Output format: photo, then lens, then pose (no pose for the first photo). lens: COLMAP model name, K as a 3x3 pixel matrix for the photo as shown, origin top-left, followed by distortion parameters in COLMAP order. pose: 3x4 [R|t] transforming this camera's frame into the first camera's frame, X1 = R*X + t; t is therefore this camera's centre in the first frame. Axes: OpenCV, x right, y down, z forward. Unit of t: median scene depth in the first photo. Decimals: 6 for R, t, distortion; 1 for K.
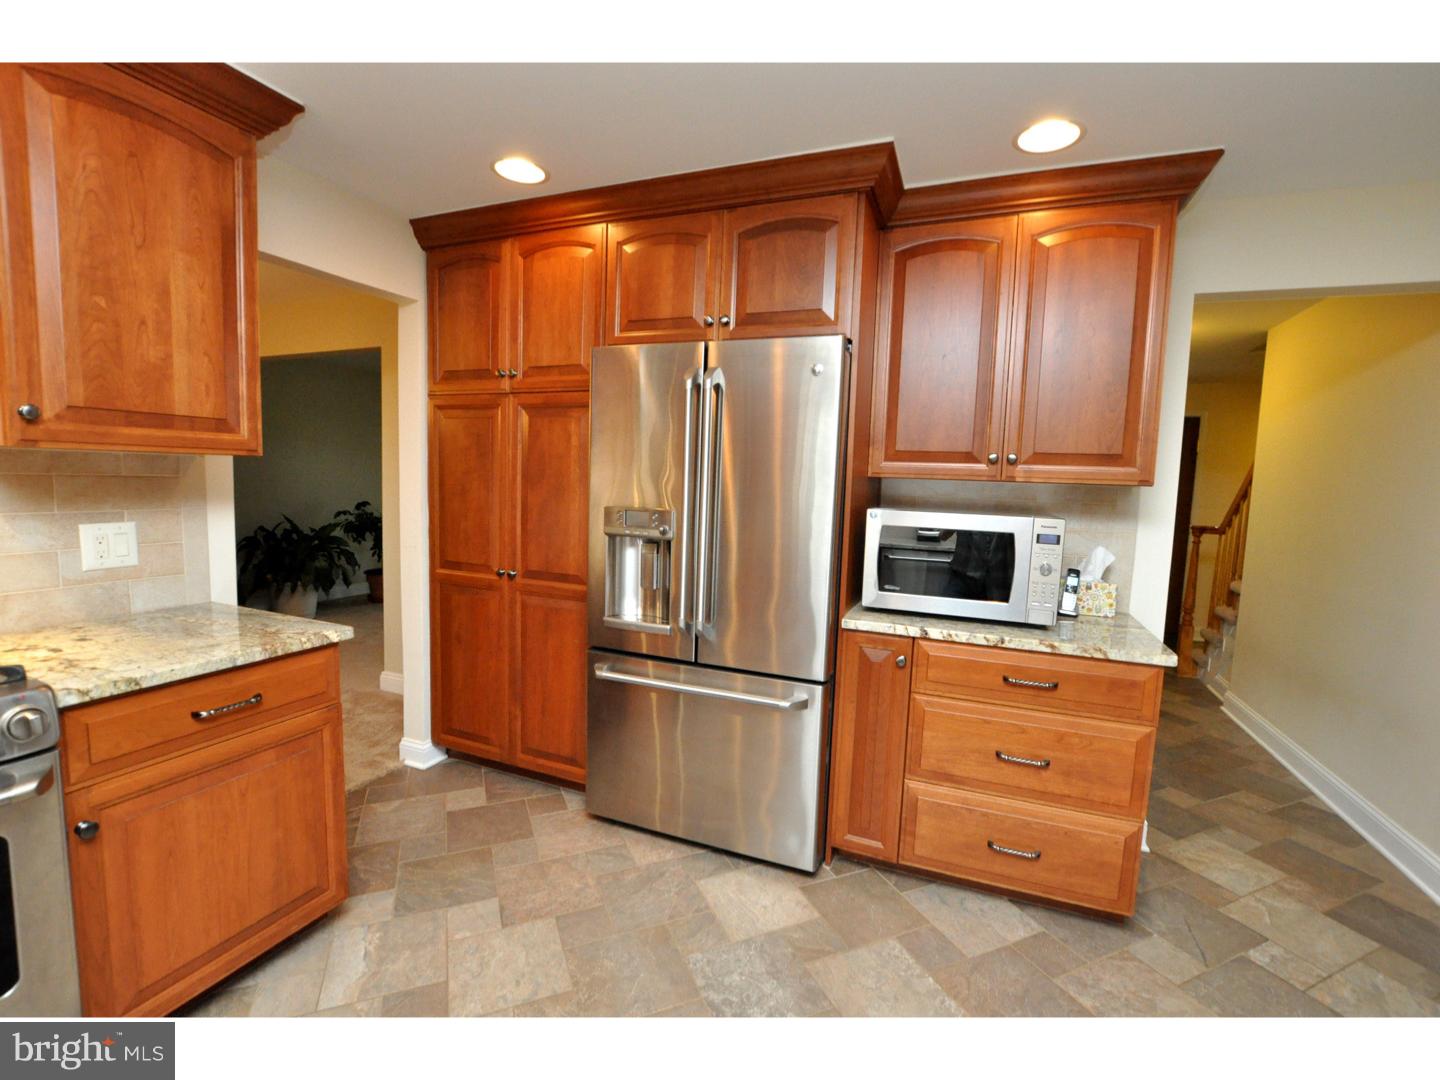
lens RADIAL K [[631.8, 0, 721.9], [0, 631.8, 540.7], [0, 0, 1]] dist [-0.032401, 0.002099]
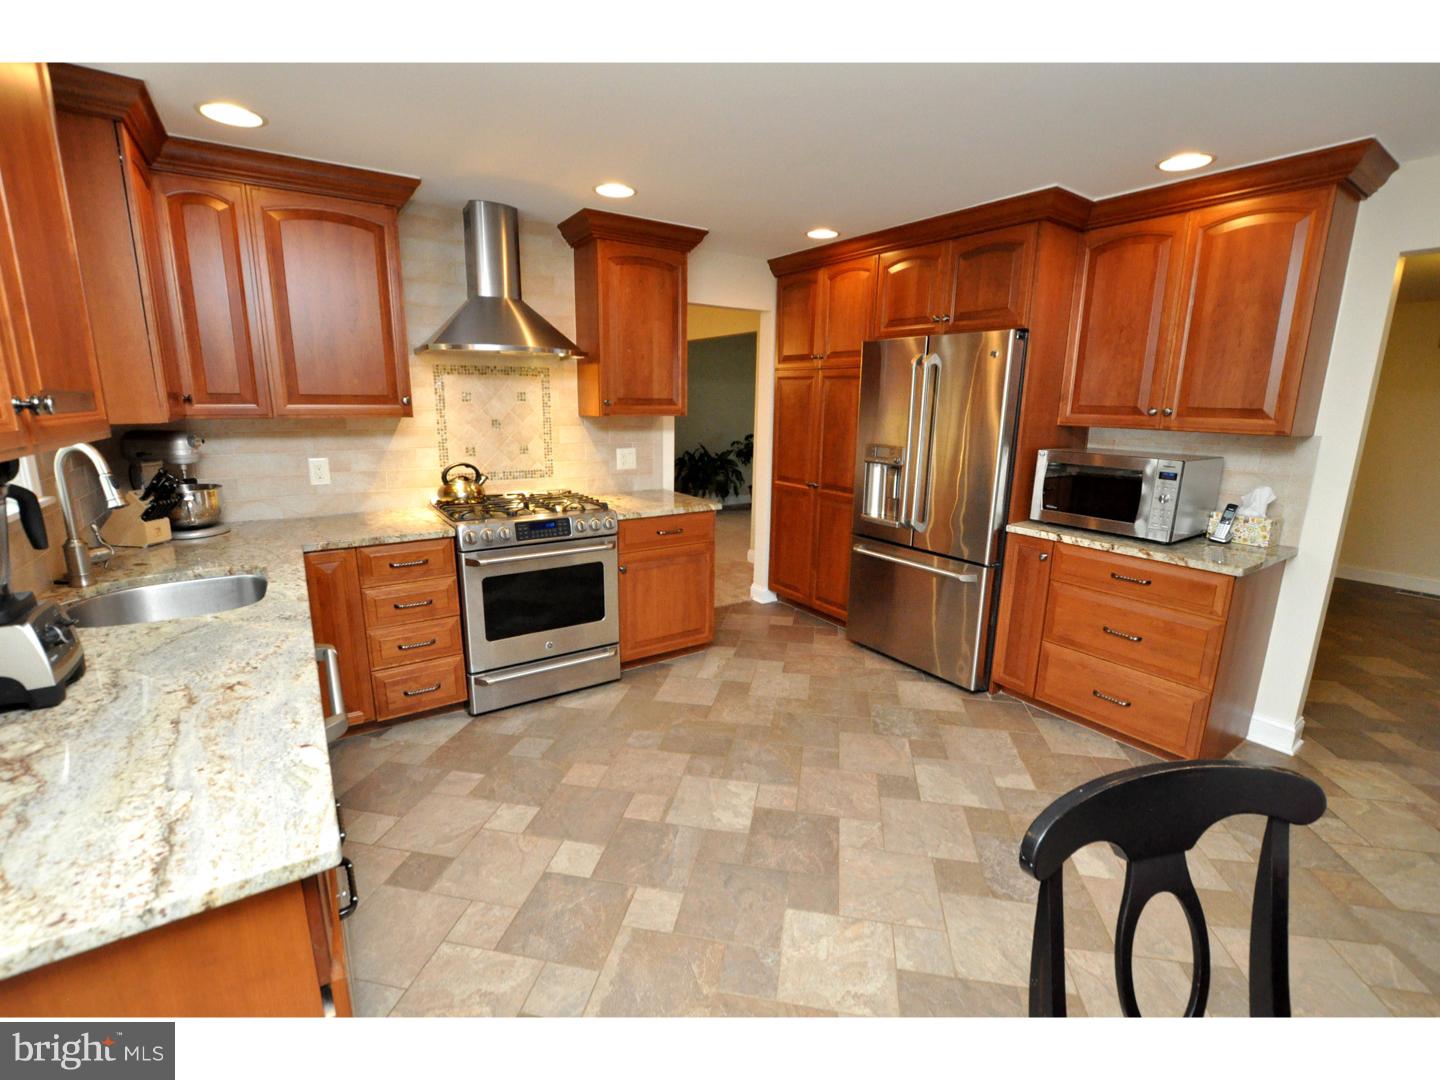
lens RADIAL K [[631.8, 0, 716.6], [0, 631.8, 538.4], [0, 0, 1]] dist [-0.032401, 0.002099]
pose [[0.828406, 0.097794, -0.551526, 0.414475], [-0.039033, 0.992326, 0.117326, 0.009958], [0.558767, -0.075666, 0.825866, -0.544420]]
